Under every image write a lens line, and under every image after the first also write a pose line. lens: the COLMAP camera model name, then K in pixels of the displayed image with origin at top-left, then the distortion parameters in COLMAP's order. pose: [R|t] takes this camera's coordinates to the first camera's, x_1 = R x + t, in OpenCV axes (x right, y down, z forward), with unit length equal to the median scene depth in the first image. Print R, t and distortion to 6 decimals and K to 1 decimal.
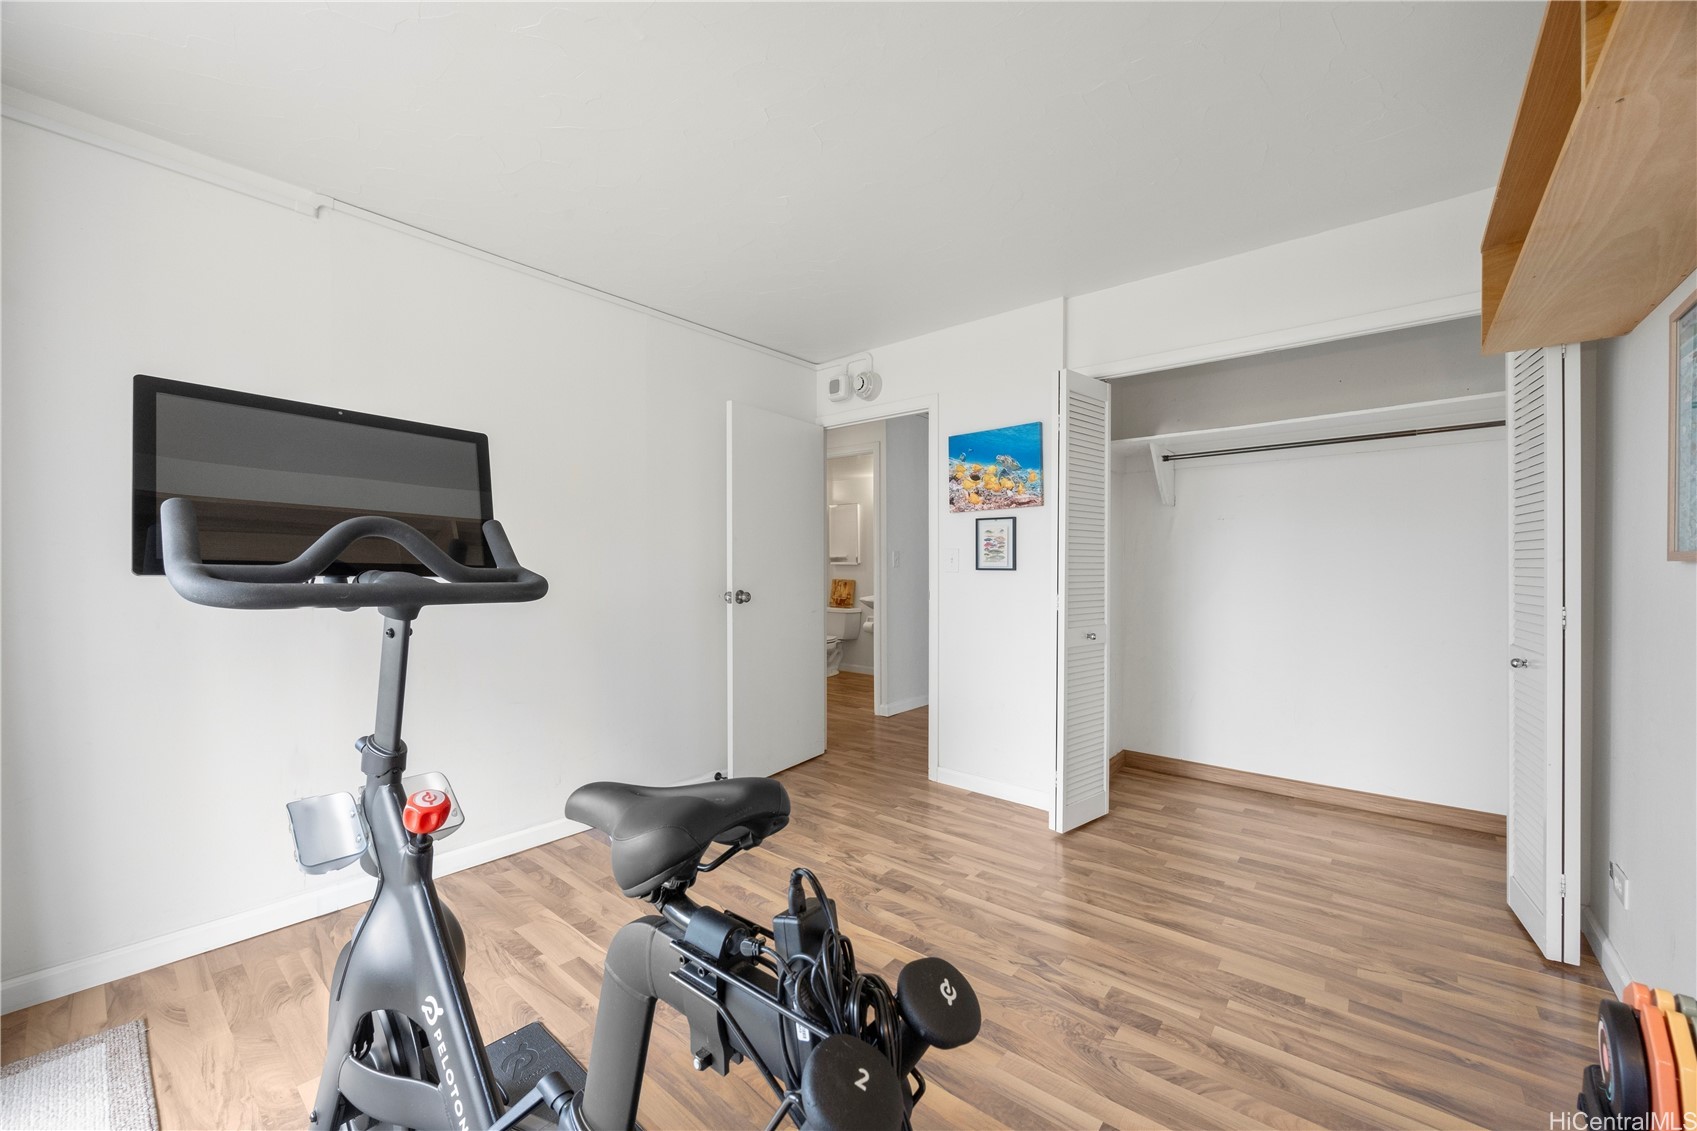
lens RADIAL K [[646.7, 0, 839.1], [0, 646.7, 563.7], [0, 0, 1]] dist [0.002210, 0.000018]
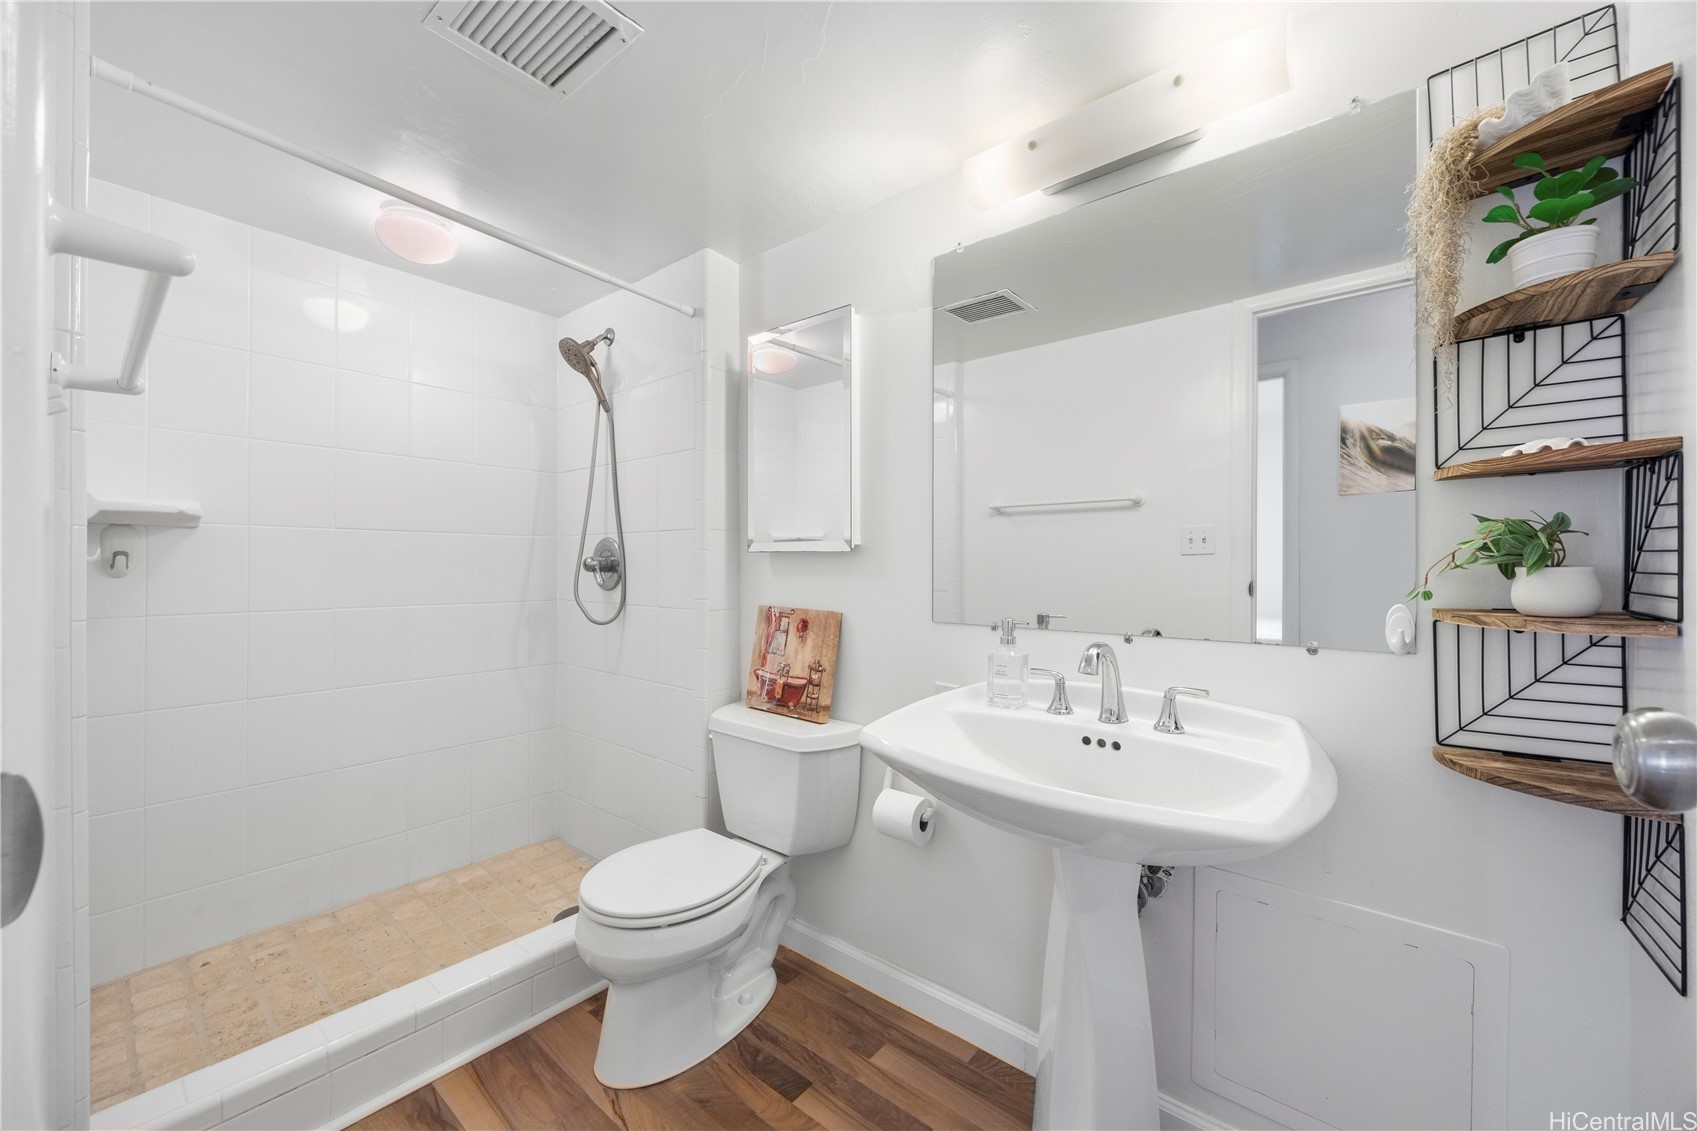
lens RADIAL K [[646.7, 0, 846.5], [0, 646.7, 565.2], [0, 0, 1]] dist [0.002210, 0.000018]
pose [[0.999871, 0.002706, 0.015860, 0.031731], [-0.002662, 0.999992, -0.002814, 0.011315], [-0.015867, 0.002772, 0.999870, 1.043903]]
